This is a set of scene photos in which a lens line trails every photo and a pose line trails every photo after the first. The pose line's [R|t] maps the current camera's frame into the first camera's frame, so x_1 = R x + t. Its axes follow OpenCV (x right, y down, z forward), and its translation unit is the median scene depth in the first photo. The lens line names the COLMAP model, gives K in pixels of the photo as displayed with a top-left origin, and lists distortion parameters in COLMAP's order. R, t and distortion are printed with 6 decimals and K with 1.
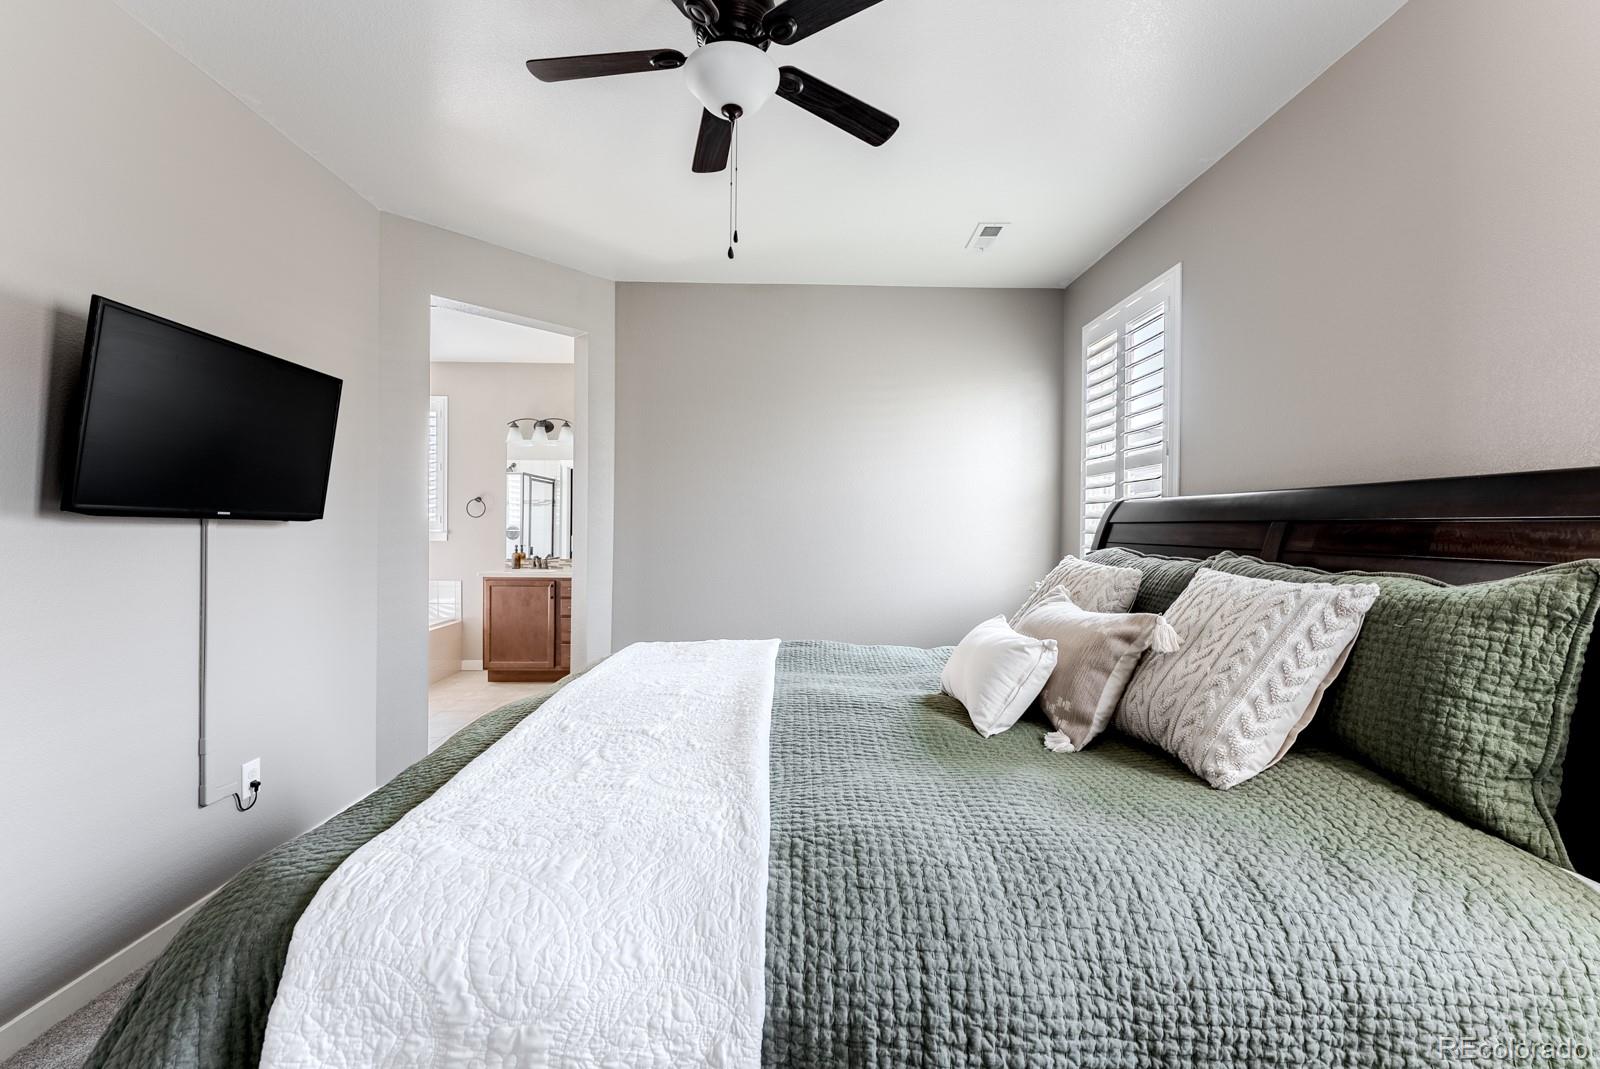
lens RADIAL K [[693.1, 0, 804.2], [0, 693.1, 532.5], [0, 0, 1]] dist [-0.006211, 0.000260]
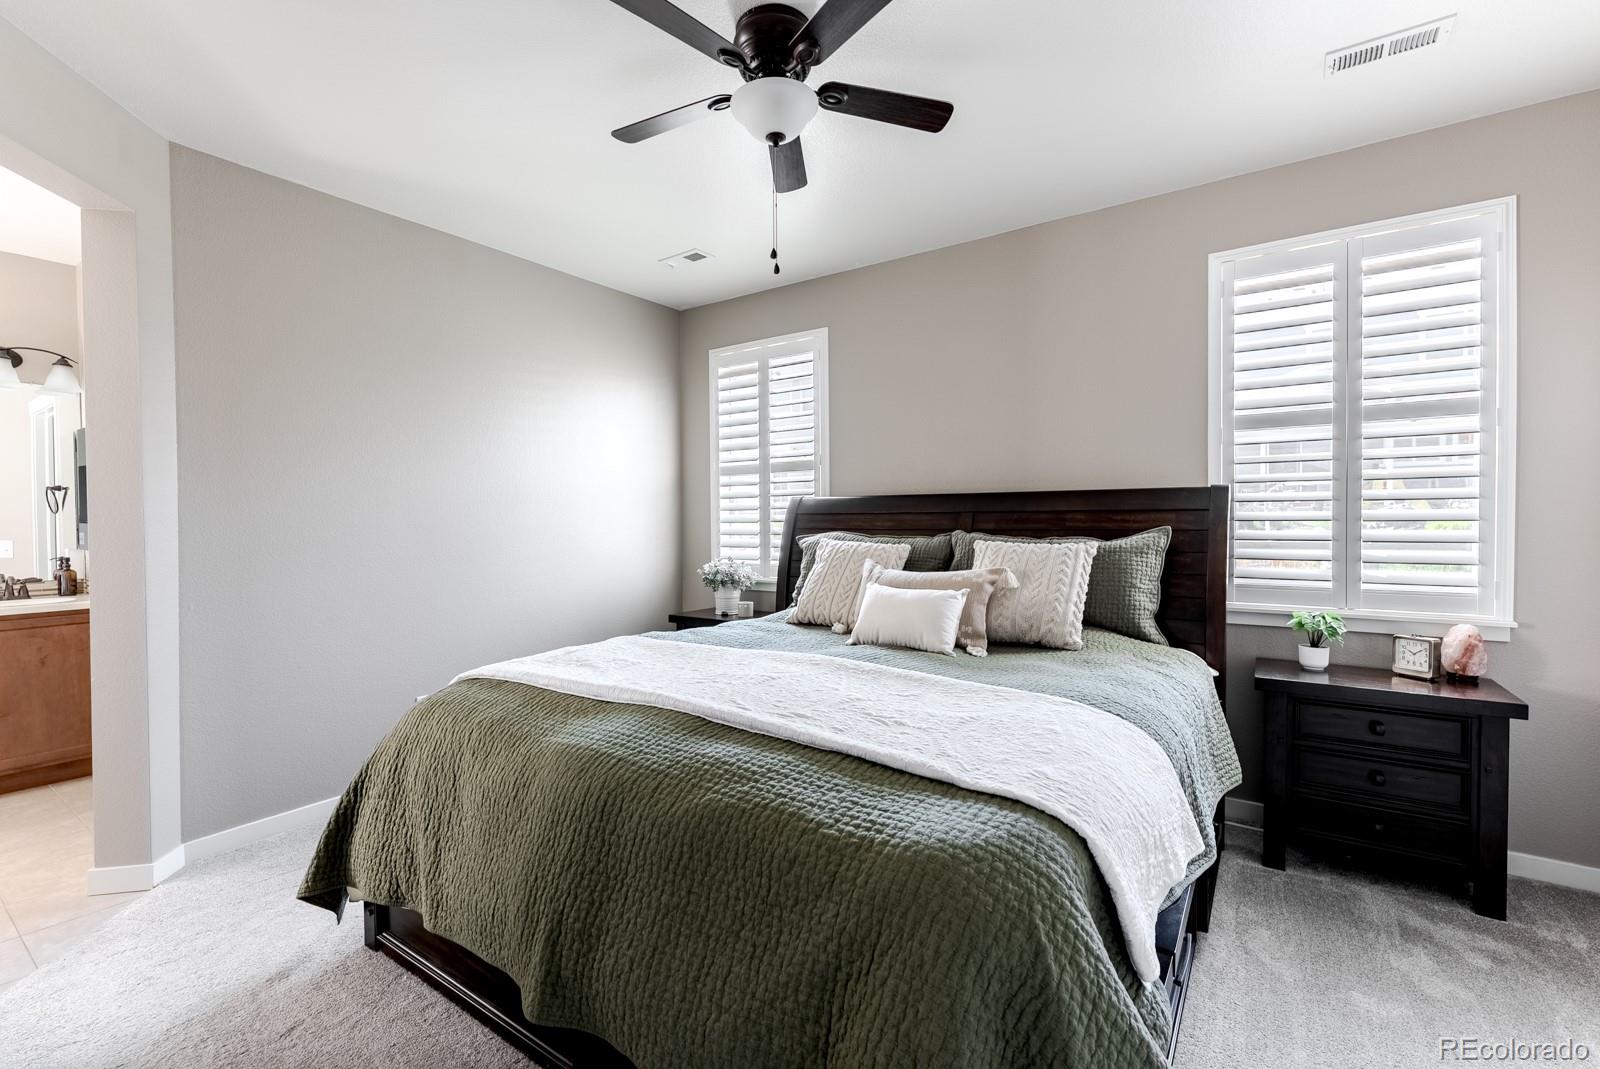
lens RADIAL K [[693.1, 0, 808.6], [0, 693.1, 538.4], [0, 0, 1]] dist [-0.006211, 0.000260]
pose [[0.587890, -0.037596, 0.808067, -0.325629], [0.019277, 0.999287, 0.032468, -0.004848], [-0.808711, -0.003511, 0.588196, 0.107106]]
